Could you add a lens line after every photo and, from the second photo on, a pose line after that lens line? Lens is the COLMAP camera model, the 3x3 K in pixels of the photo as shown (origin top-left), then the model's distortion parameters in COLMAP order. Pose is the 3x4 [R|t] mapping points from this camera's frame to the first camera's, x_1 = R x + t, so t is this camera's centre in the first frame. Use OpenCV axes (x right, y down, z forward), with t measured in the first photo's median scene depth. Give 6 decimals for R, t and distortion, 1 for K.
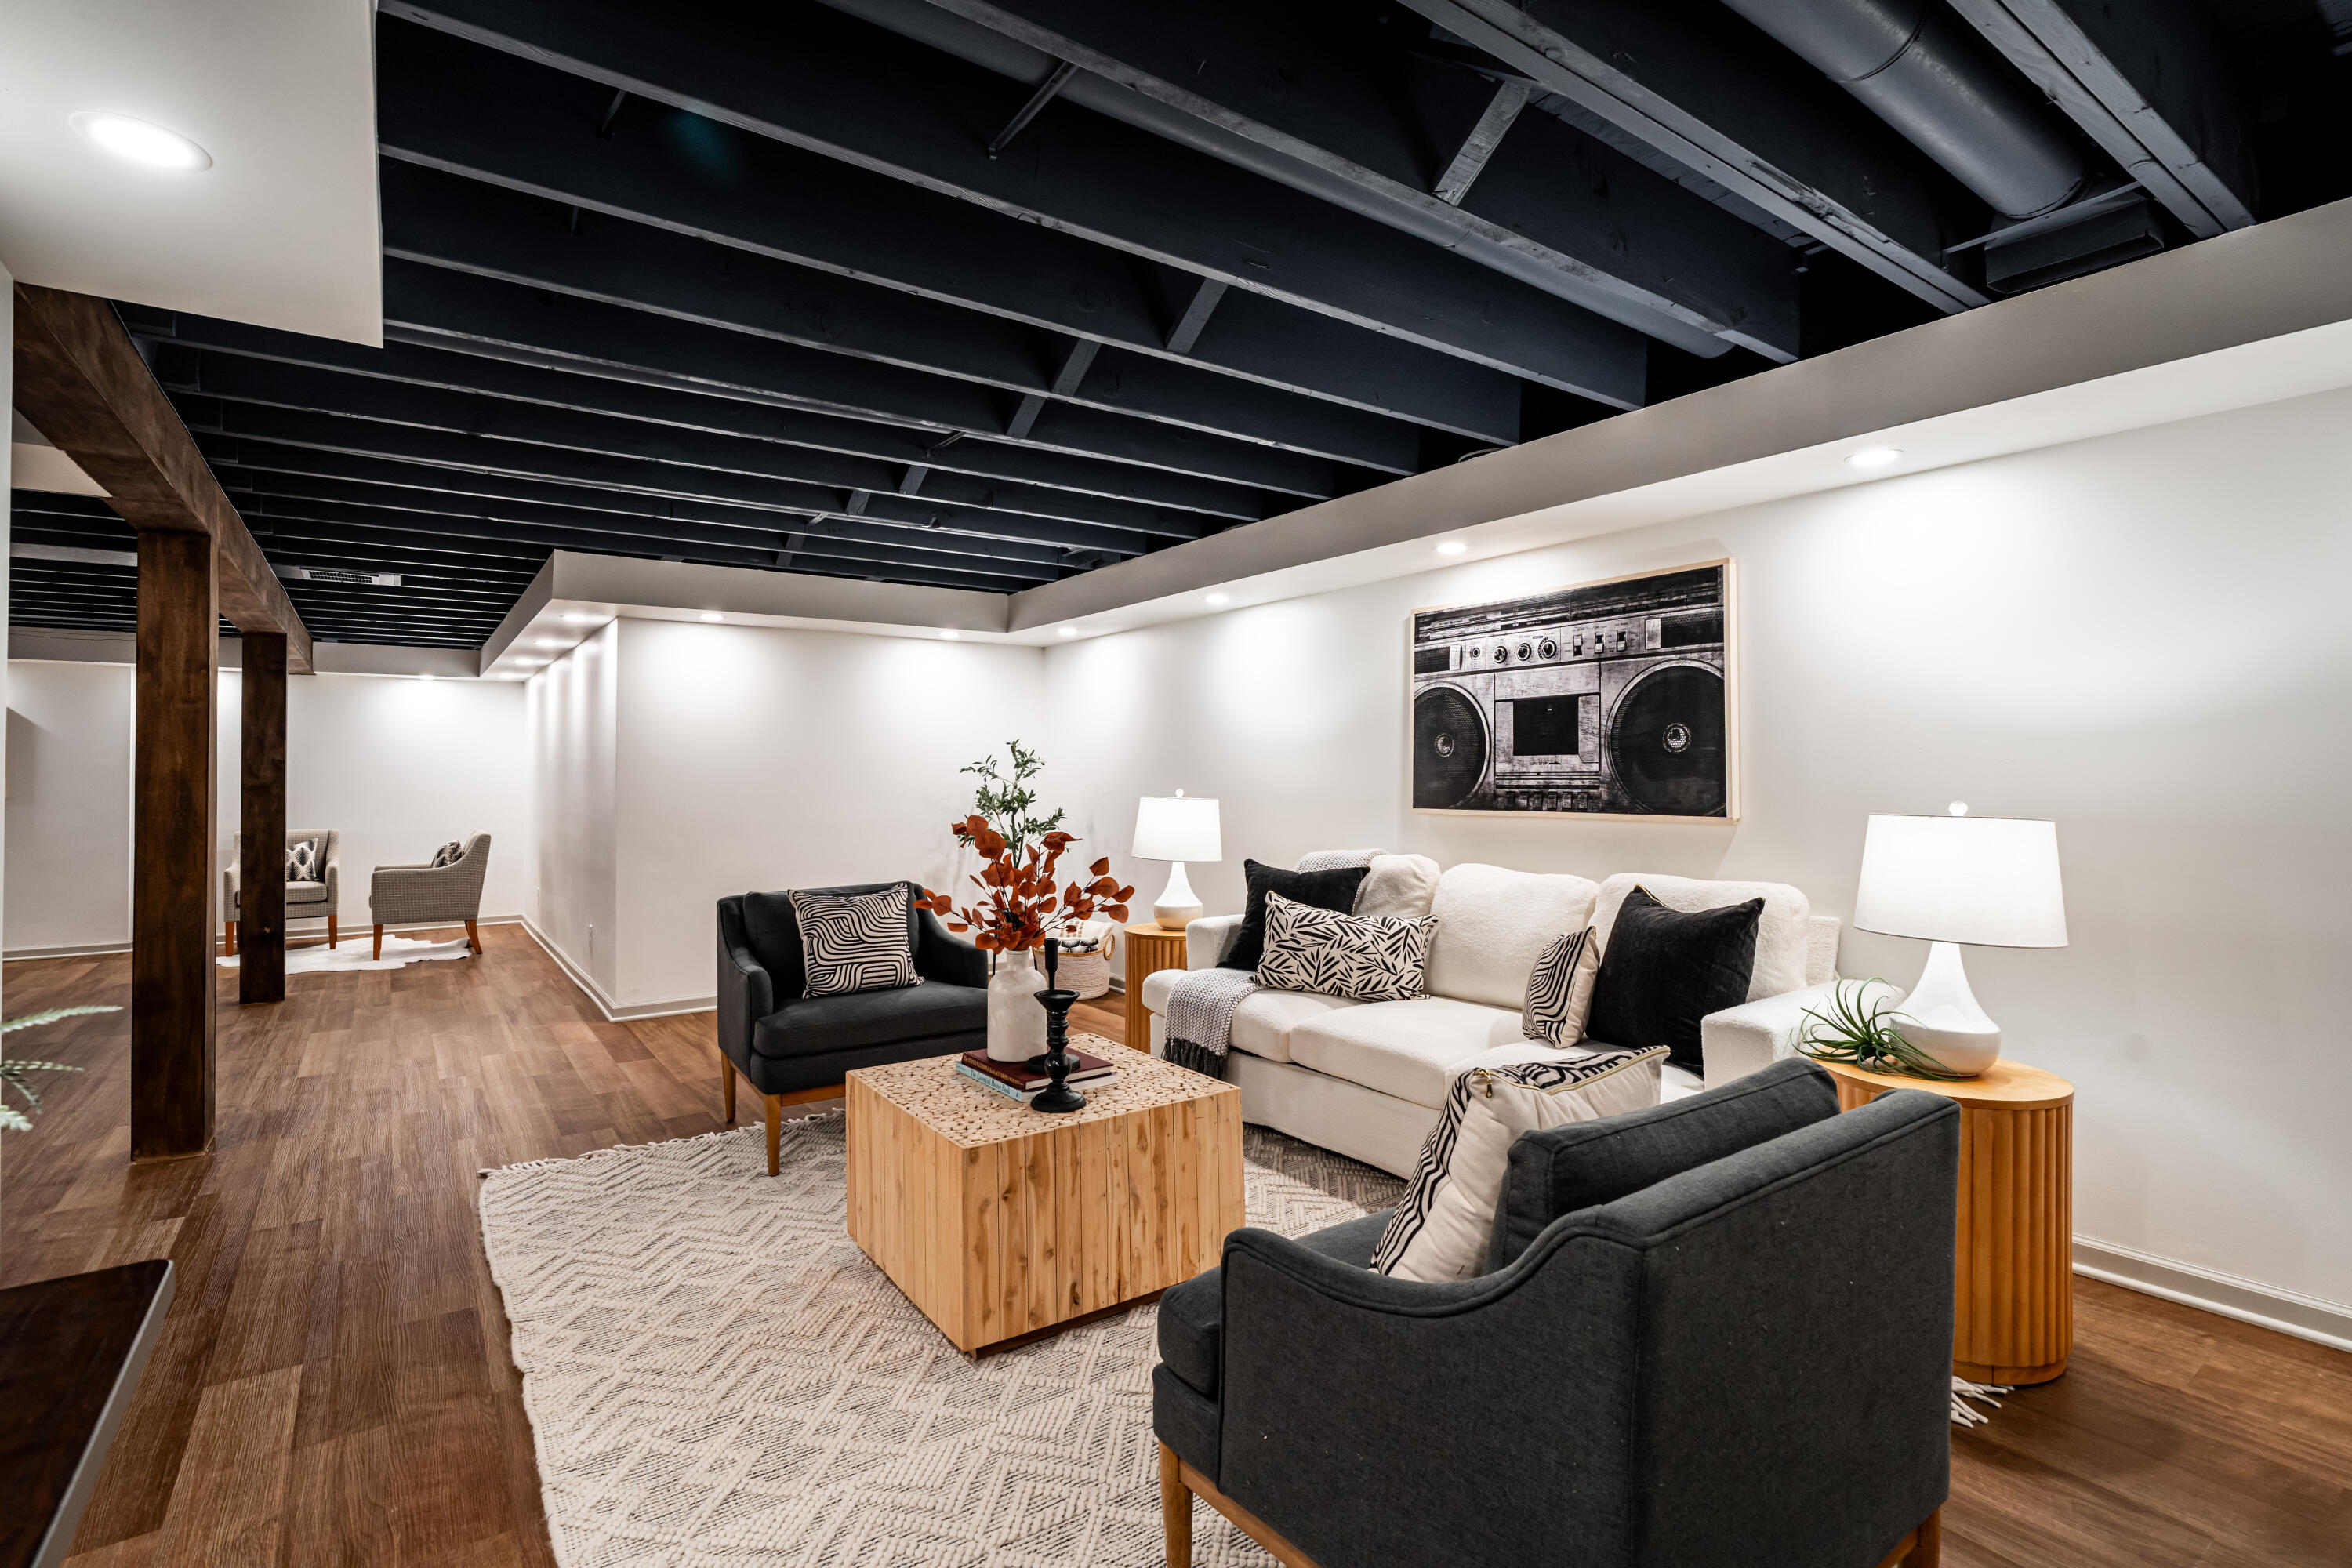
lens RADIAL K [[1059.7, 0, 1174.0], [0, 1059.7, 772.9], [0, 0, 1]] dist [-0.004728, 0.001349]
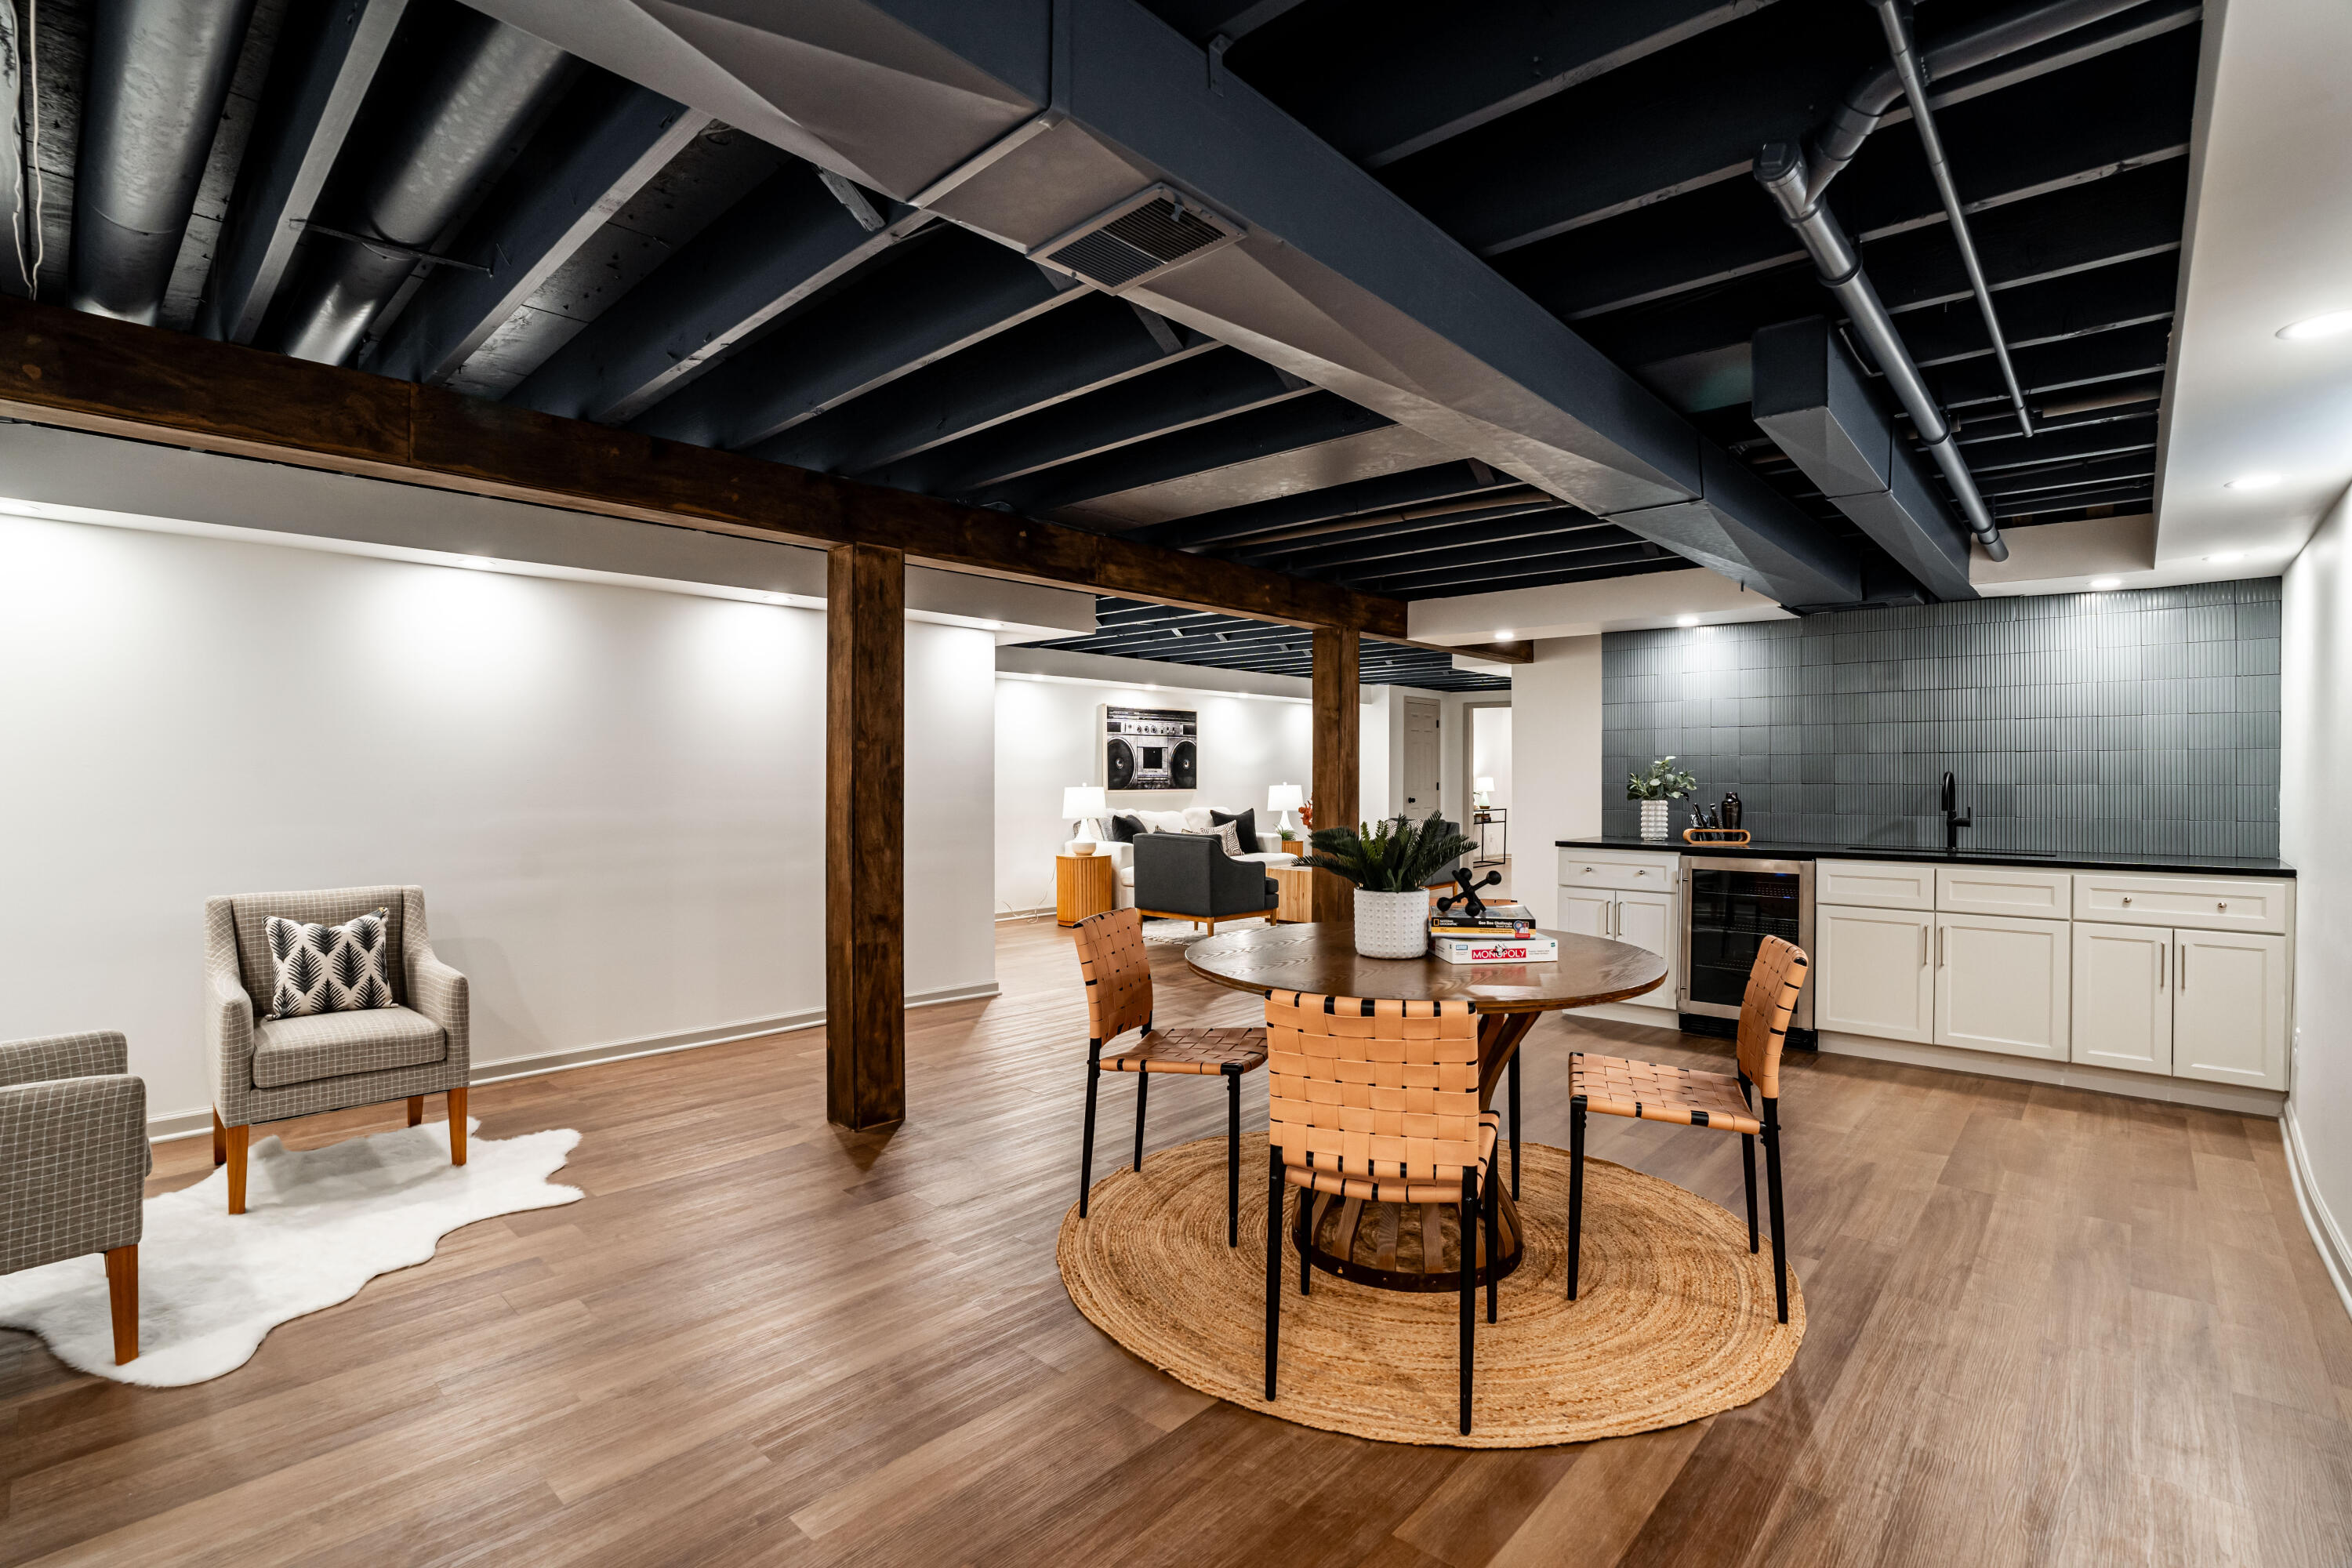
lens RADIAL K [[1059.7, 0, 1173.8], [0, 1059.7, 787.2], [0, 0, 1]] dist [-0.004728, 0.001349]
pose [[-0.184283, 0.002660, 0.982870, -2.246148], [0.007640, 0.999970, -0.001274, 0.033173], [-0.982844, 0.007275, -0.184298, 1.404586]]
